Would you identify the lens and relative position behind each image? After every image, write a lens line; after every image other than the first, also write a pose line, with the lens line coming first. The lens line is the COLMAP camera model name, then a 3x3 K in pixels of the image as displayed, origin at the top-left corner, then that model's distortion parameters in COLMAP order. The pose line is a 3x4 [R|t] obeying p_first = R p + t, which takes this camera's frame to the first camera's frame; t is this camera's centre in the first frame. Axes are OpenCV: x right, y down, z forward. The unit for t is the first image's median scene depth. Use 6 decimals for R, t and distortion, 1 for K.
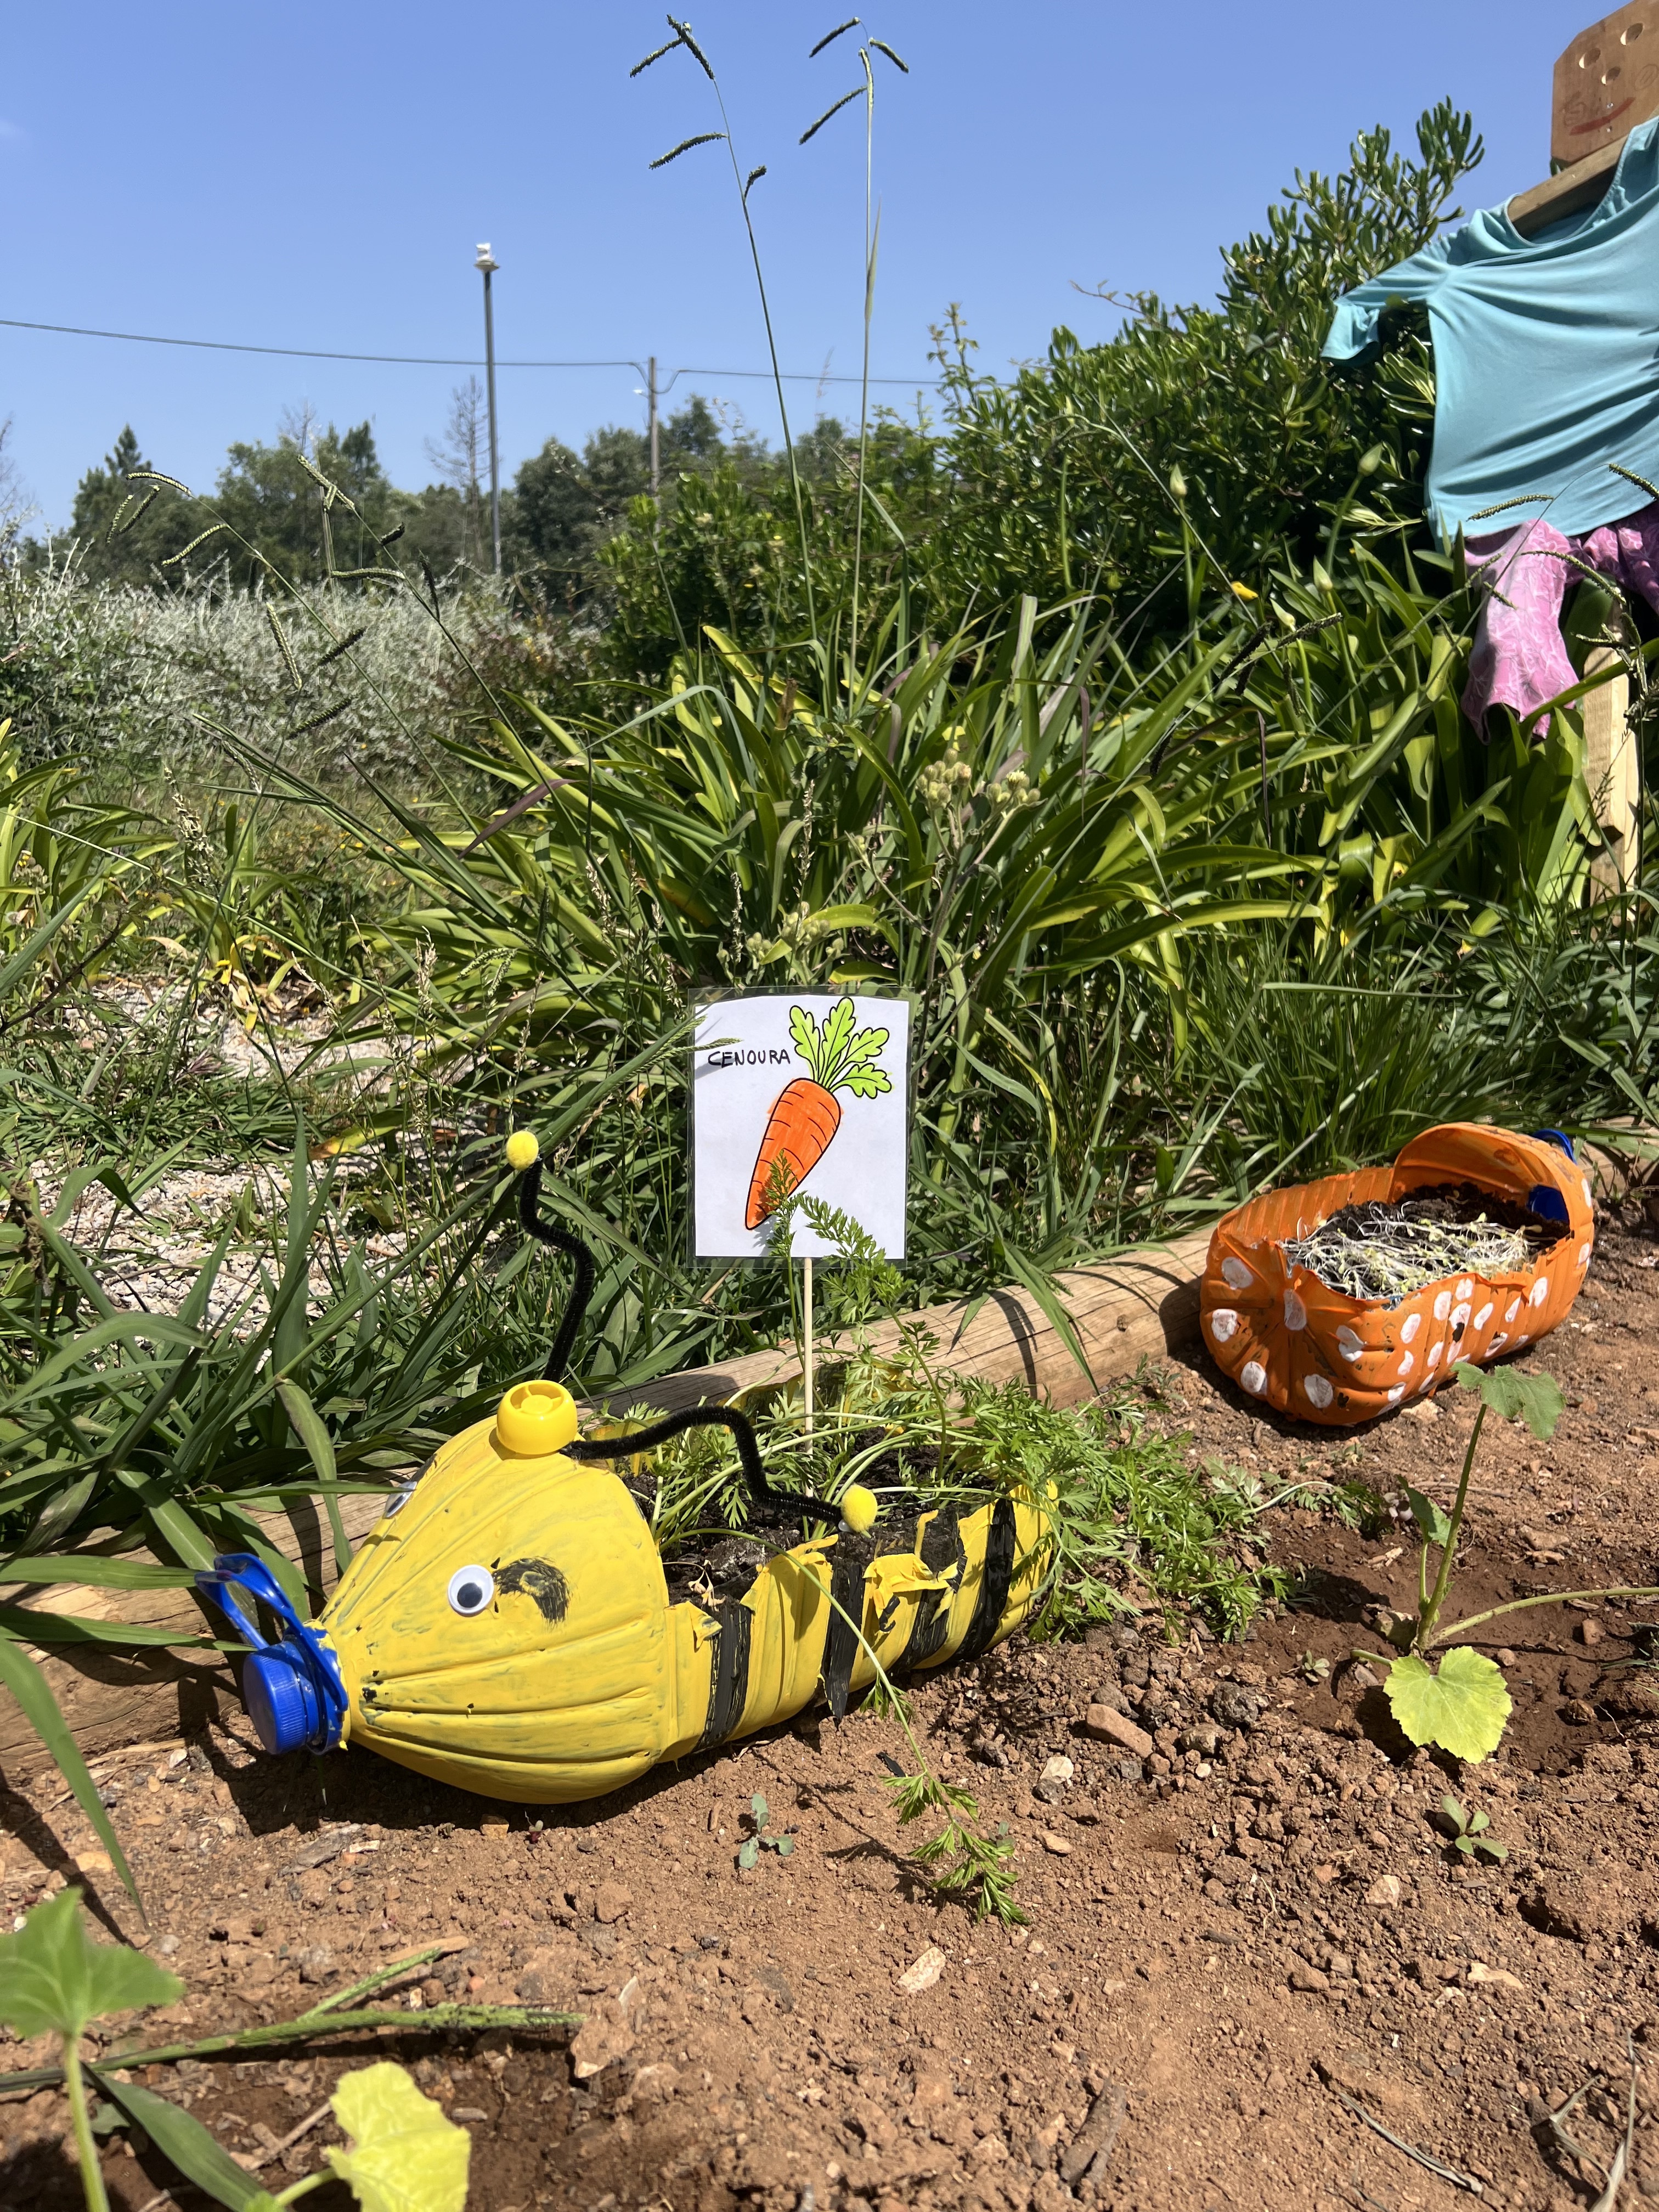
lens RADIAL K [[1709.3, 0, 829.5], [0, 1709.3, 1106.0], [0, 0, 1]] dist [0.059996, -0.073962]
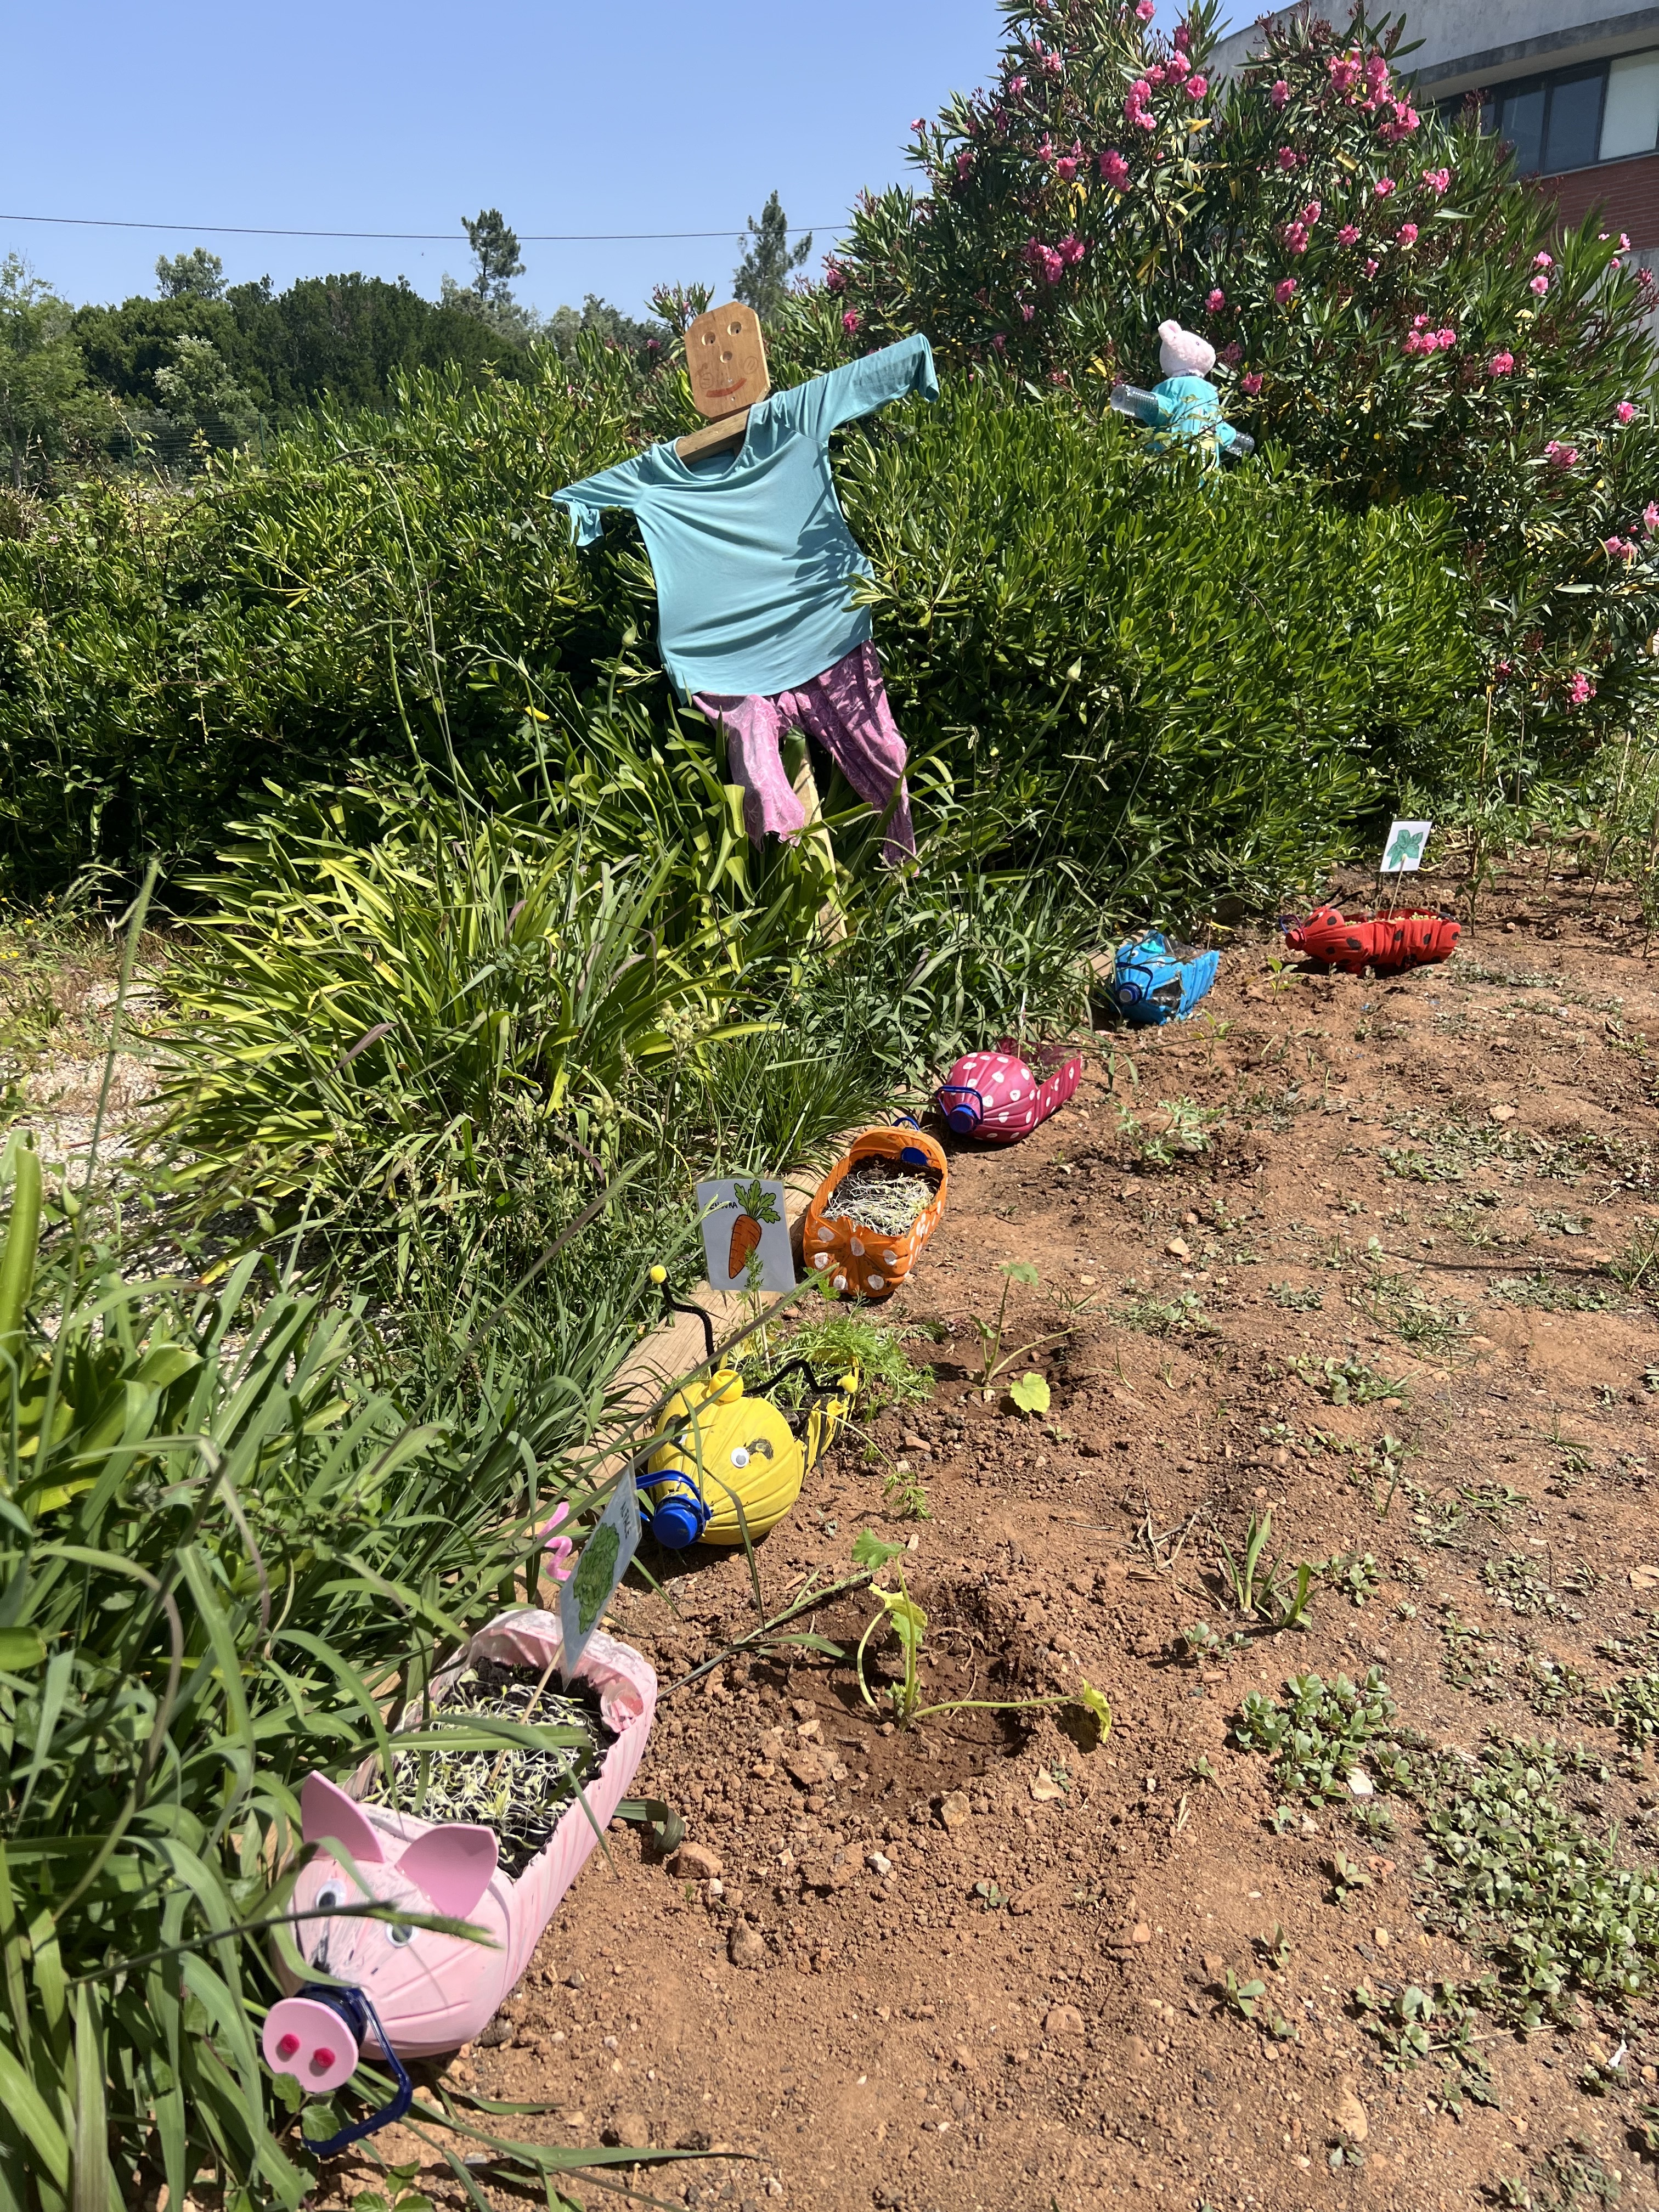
lens RADIAL K [[1709.3, 0, 829.5], [0, 1709.3, 1106.0], [0, 0, 1]] dist [0.059996, -0.073962]
pose [[0.832167, -0.187970, 0.521694, -0.410019], [0.137896, 0.981389, 0.133640, -0.167512], [-0.537105, -0.039271, 0.842601, -0.358838]]
